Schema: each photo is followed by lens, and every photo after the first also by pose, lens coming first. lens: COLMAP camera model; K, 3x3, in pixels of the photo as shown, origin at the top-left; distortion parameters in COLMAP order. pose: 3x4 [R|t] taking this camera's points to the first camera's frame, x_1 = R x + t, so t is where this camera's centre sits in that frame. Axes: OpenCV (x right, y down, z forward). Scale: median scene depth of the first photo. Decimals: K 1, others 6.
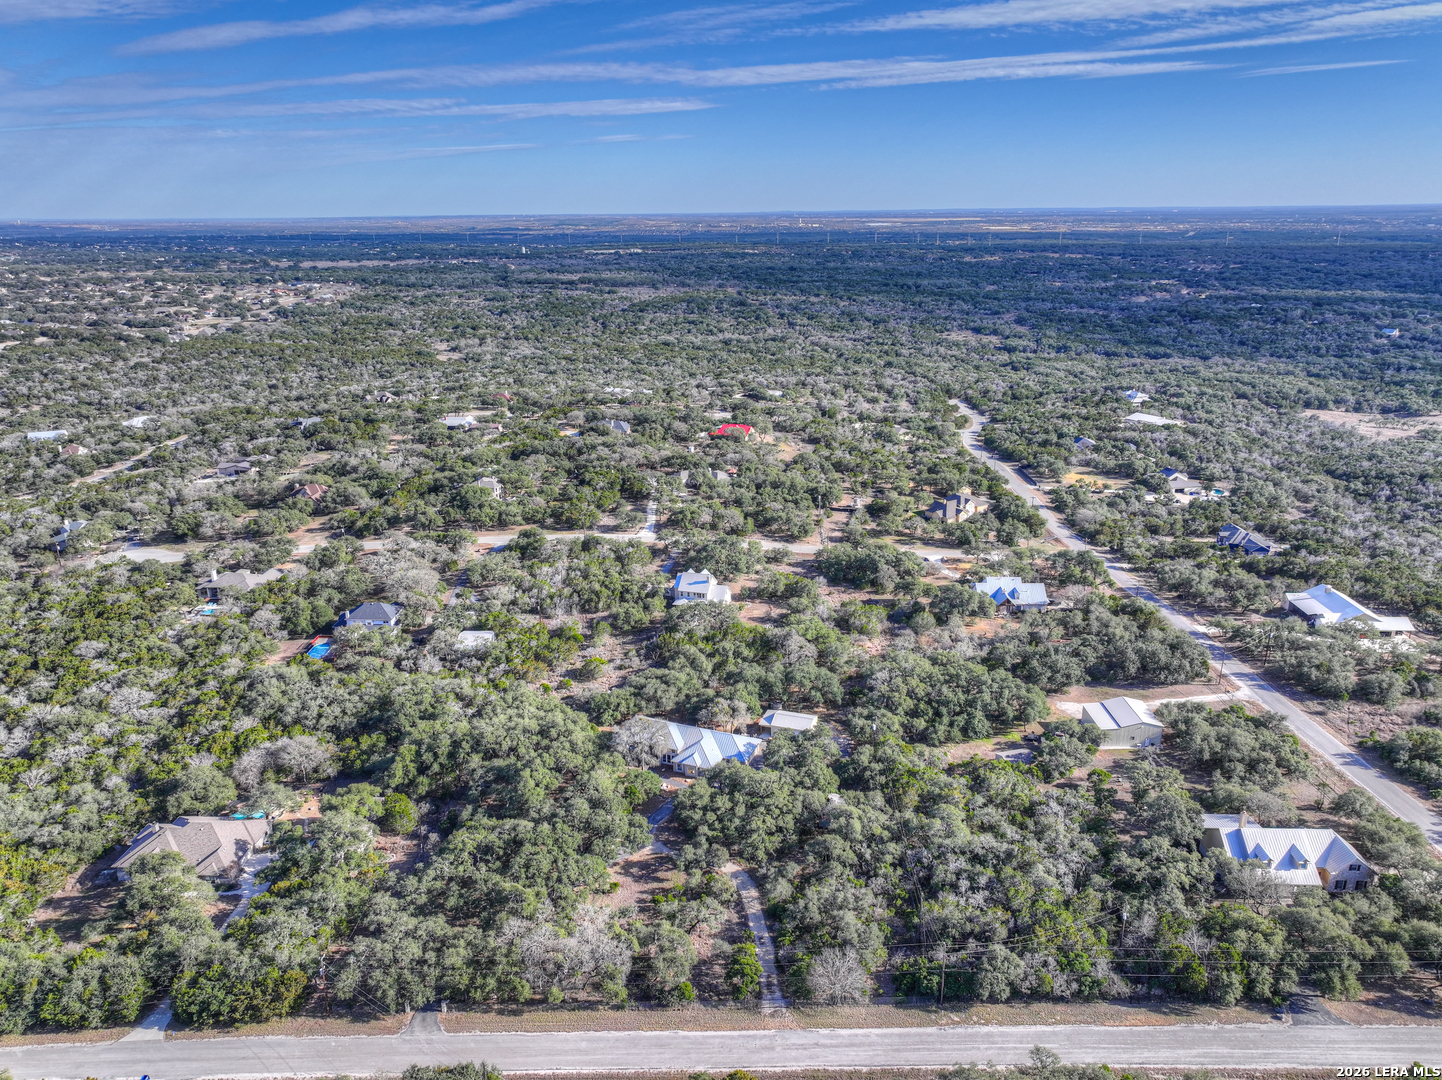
lens RADIAL K [[1014.7, 0, 721.0], [0, 1014.7, 540.0], [0, 0, 1]] dist [-0.001223, 0.014323]
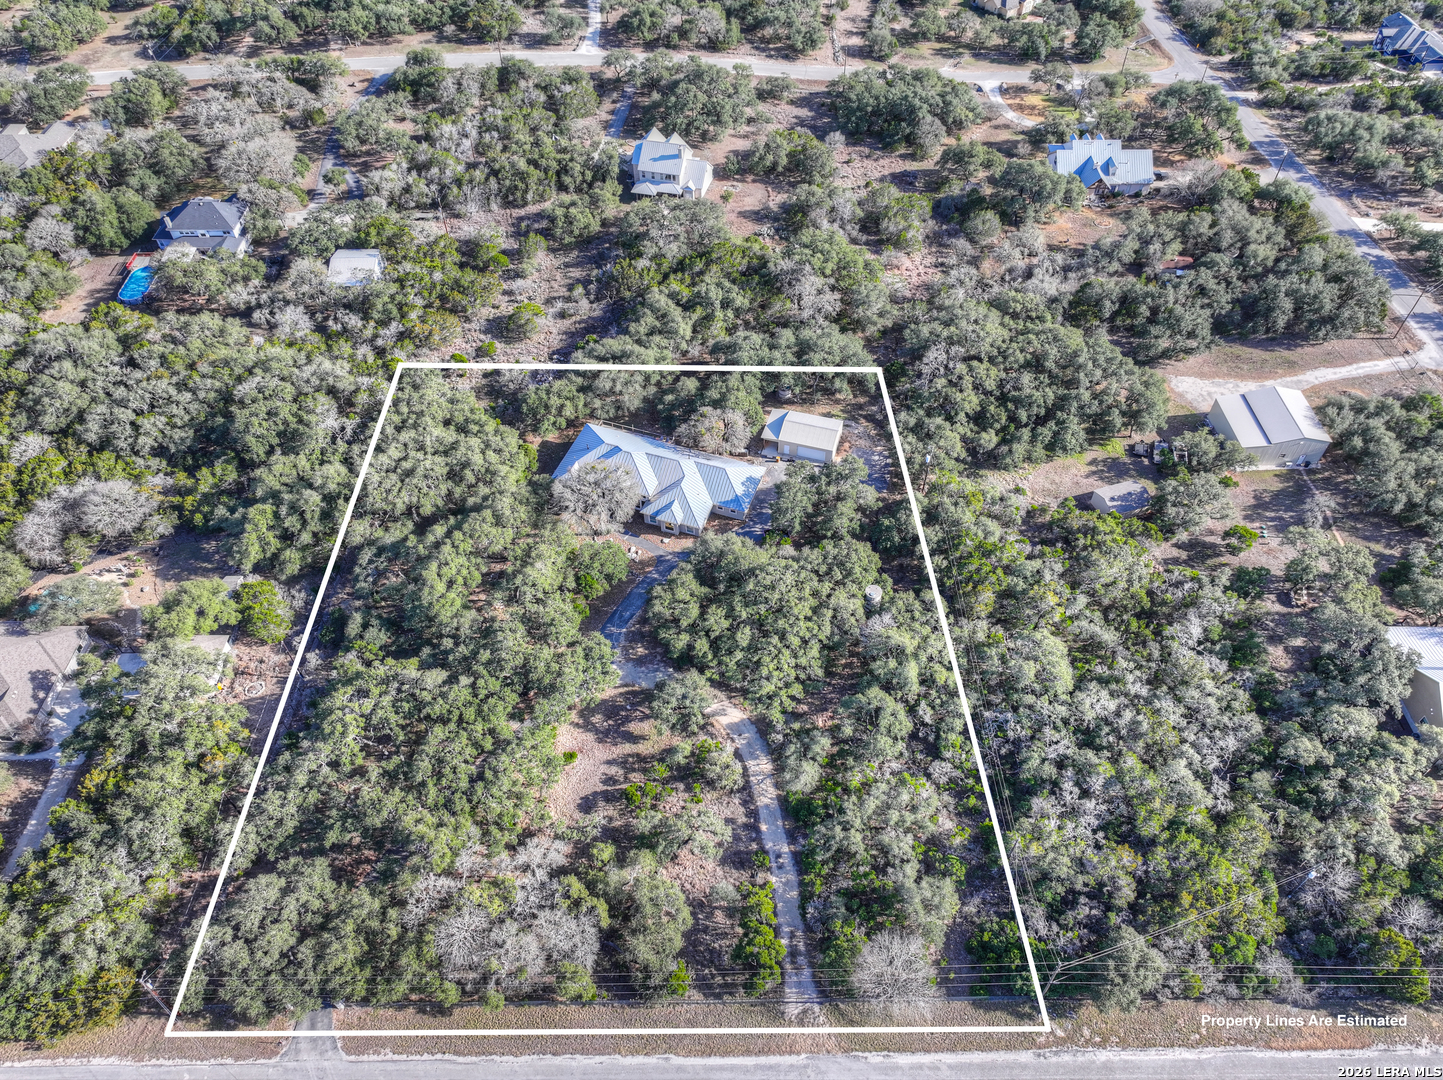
lens RADIAL K [[1015.4, 0, 721.5], [0, 1015.4, 540.0], [0, 0, 1]] dist [-0.001223, 0.014323]
pose [[0.999470, -0.023862, 0.022157, -0.007366], [0.009295, 0.861199, 0.508183, -0.106496], [-0.031208, -0.507707, 0.860964, 0.317038]]
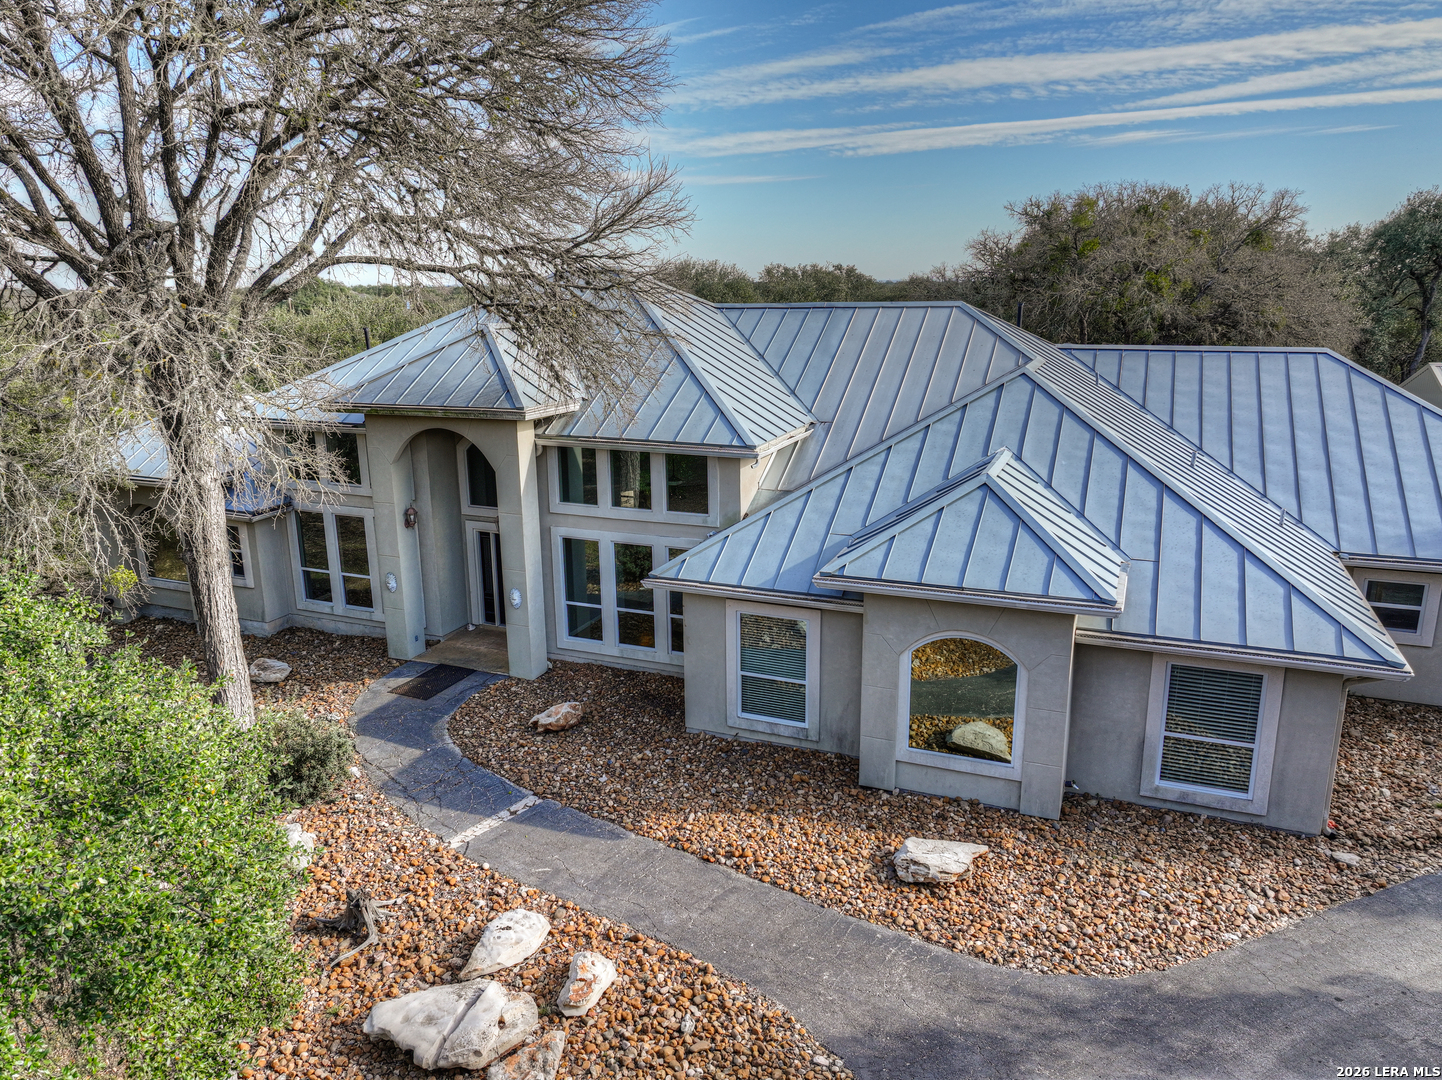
lens RADIAL K [[1014.7, 0, 721.0], [0, 1014.7, 540.0], [0, 0, 1]] dist [-0.001223, 0.014323]
pose [[0.999807, 0.002236, -0.019541, -0.036333], [-0.003539, 0.997754, -0.066897, 0.185214], [0.019348, 0.066954, 0.997568, 0.782735]]
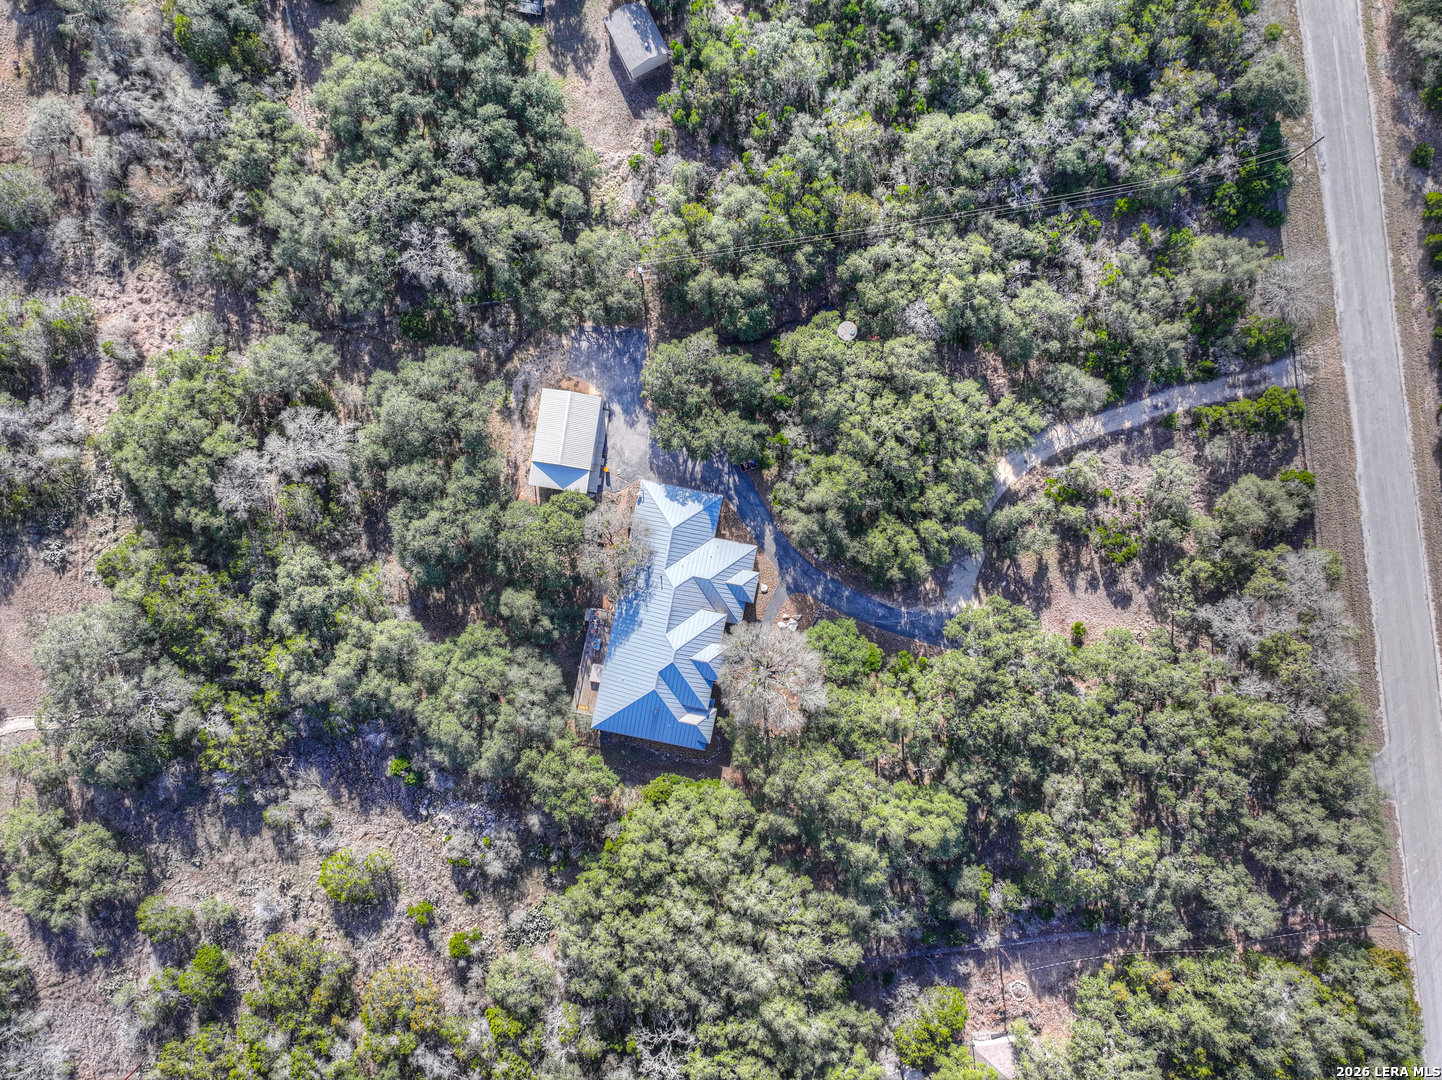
lens RADIAL K [[1014.7, 0, 721.0], [0, 1014.7, 540.0], [0, 0, 1]] dist [-0.001223, 0.014323]
pose [[-0.179561, -0.983676, 0.011837, -0.005829], [0.308377, -0.044857, 0.950206, -0.279316], [-0.934164, 0.174270, 0.311397, 0.694184]]
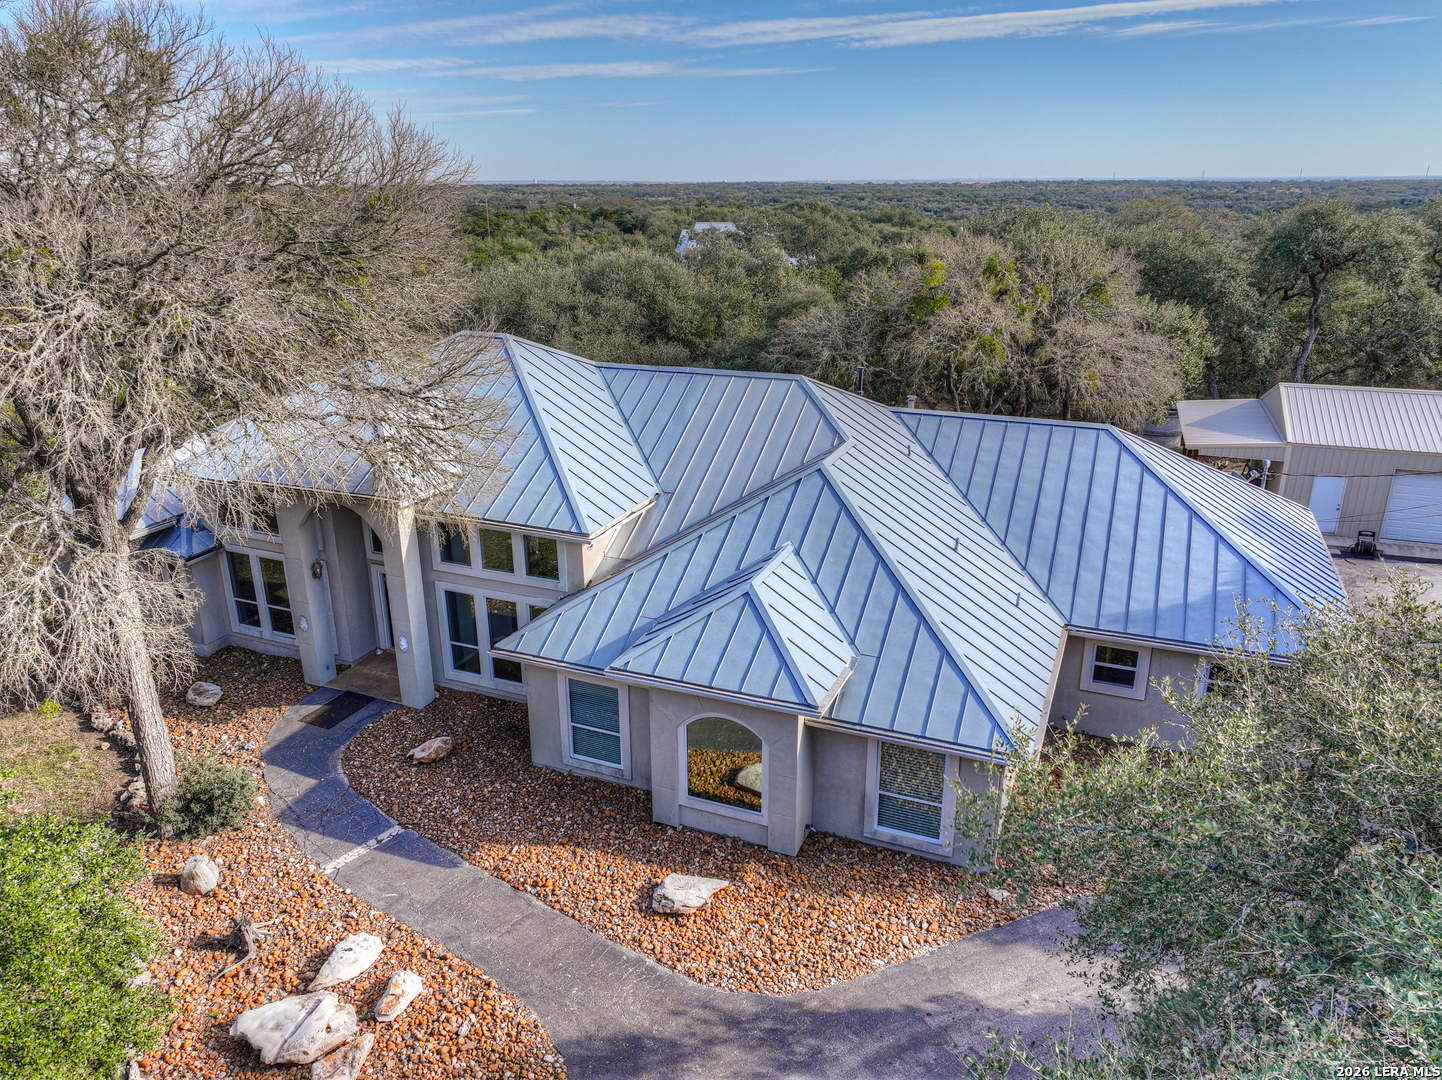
lens RADIAL K [[1014.9, 0, 721.0], [0, 1014.9, 540.0], [0, 0, 1]] dist [0.002678, 0.000269]
pose [[0.999703, 0.011099, -0.021690, -0.023576], [-0.010565, 0.999642, 0.024569, 0.173380], [0.021955, -0.024332, 0.999463, 0.769222]]
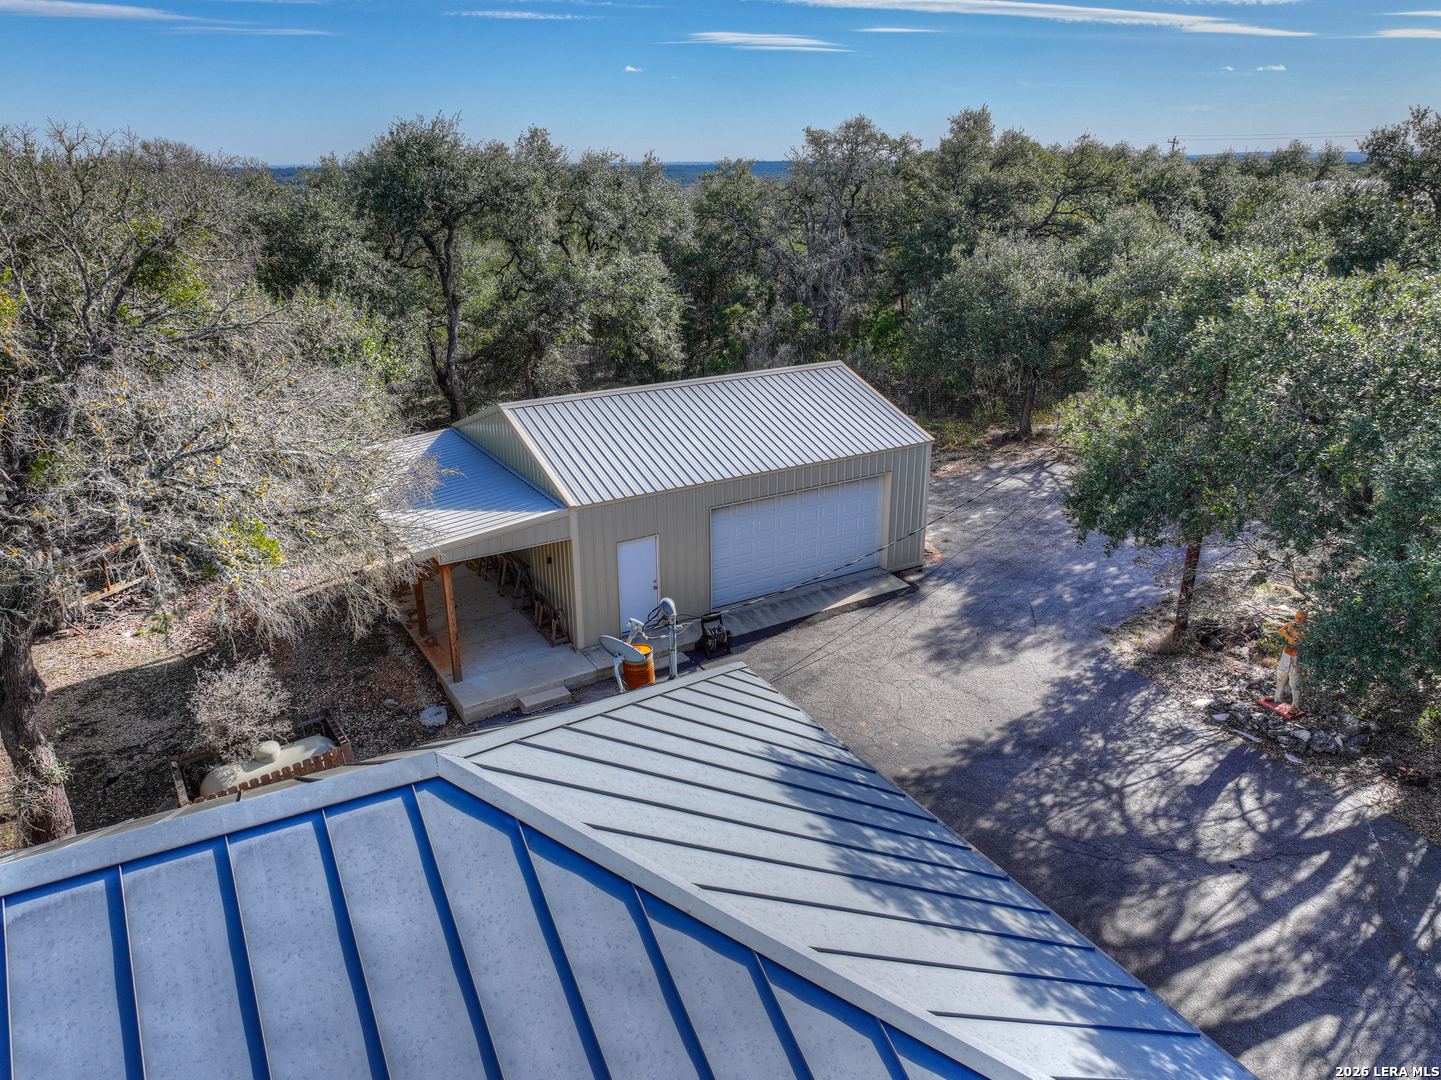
lens RADIAL K [[1014.0, 0, 720.5], [0, 1014.0, 540.0], [0, 0, 1]] dist [-0.001223, 0.014323]
pose [[0.643097, -0.265399, 0.718324, -0.002512], [0.240470, 0.960564, 0.139613, 0.158160], [-0.727049, 0.082951, 0.681557, 0.839264]]
